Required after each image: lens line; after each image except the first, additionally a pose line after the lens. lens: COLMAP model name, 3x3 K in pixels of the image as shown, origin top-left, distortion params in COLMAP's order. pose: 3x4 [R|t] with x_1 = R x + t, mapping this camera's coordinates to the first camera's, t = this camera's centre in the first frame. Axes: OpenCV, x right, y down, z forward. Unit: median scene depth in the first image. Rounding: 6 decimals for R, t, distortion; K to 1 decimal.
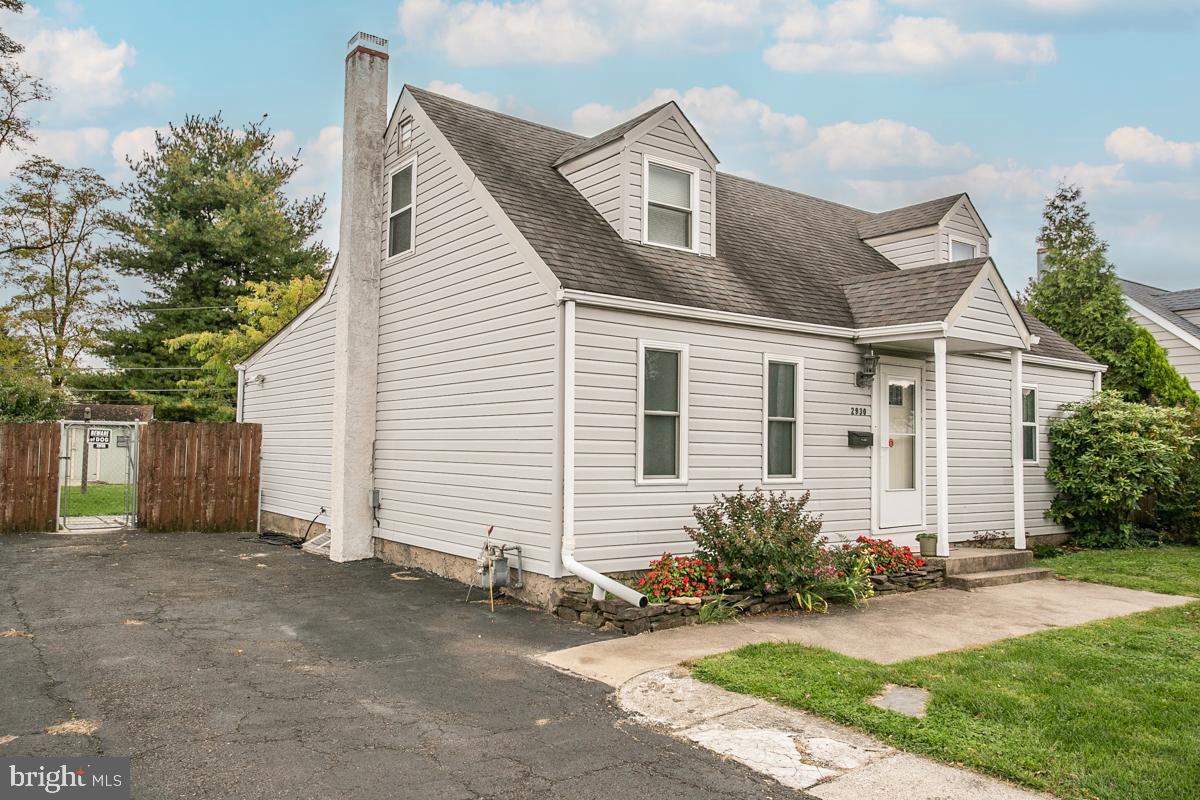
lens RADIAL K [[893.4, 0, 600.0], [0, 893.4, 400.0], [0, 0, 1]] dist [-0.038771, 0.001171]
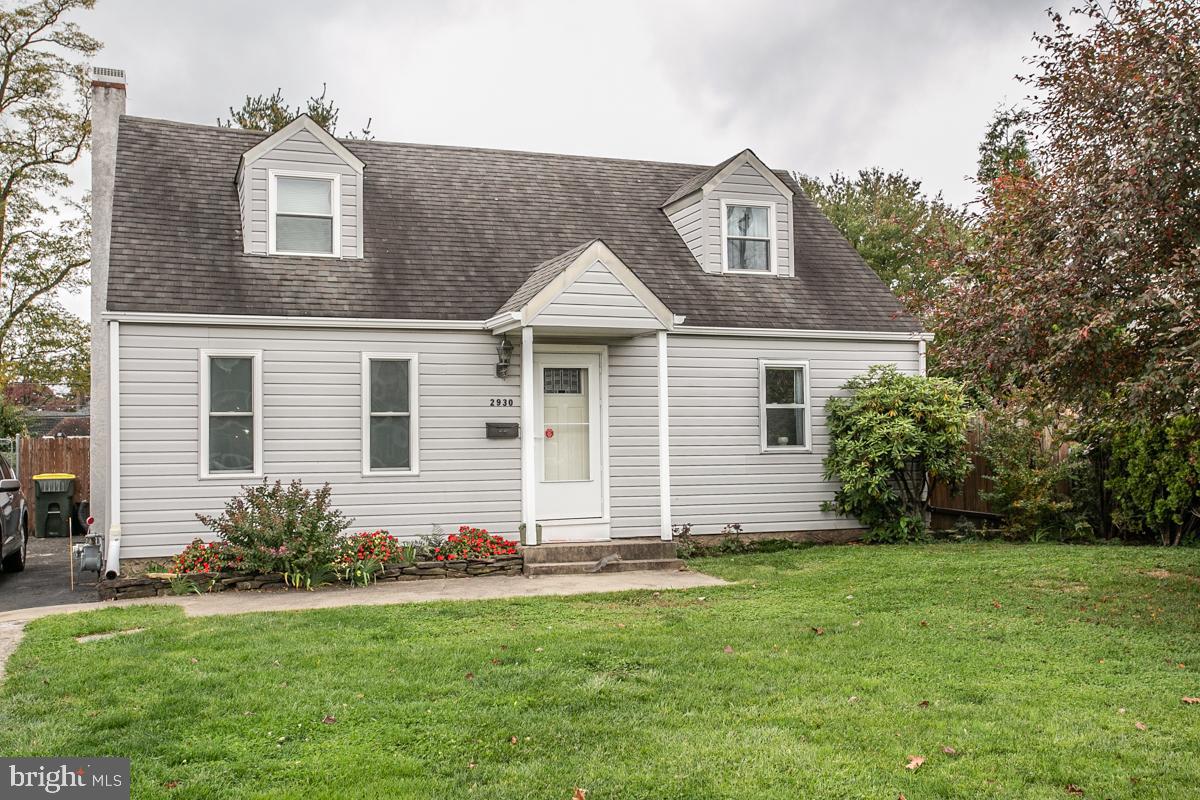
lens RADIAL K [[1153.2, 0, 600.0], [0, 1153.2, 400.0], [0, 0, 1]] dist [-0.000743, 0.008446]
pose [[0.964220, -0.042584, -0.261659, 0.739798], [0.044538, 0.999007, 0.001538, 0.012924], [0.261334, -0.013137, 0.965159, -0.214141]]
